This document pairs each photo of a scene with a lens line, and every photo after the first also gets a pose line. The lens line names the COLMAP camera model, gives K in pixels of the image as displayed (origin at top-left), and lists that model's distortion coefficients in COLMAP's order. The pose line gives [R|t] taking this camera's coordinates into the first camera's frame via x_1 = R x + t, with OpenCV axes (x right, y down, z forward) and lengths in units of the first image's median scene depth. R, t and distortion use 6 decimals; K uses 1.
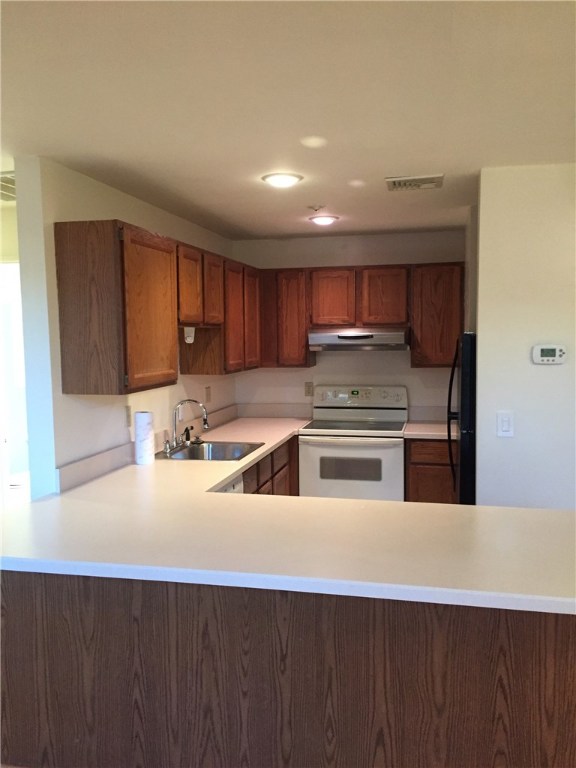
lens RADIAL K [[662.8, 0, 313.2], [0, 662.8, 382.2], [0, 0, 1]] dist [0.060557, -0.157637]
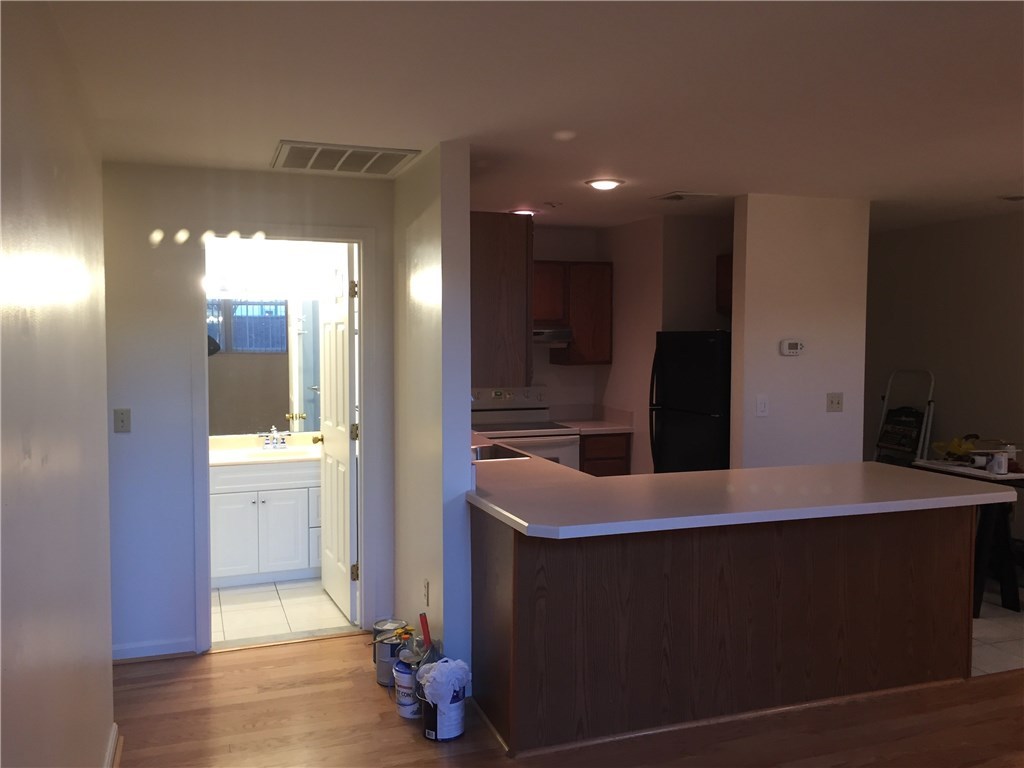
lens RADIAL K [[883.7, 0, 512.0], [0, 883.7, 384.0], [0, 0, 1]] dist [0.060557, -0.157637]
pose [[0.856830, -0.026551, 0.514914, -0.935376], [0.034519, 0.999387, -0.005908, 0.017303], [-0.514441, 0.022836, 0.857221, -0.136451]]
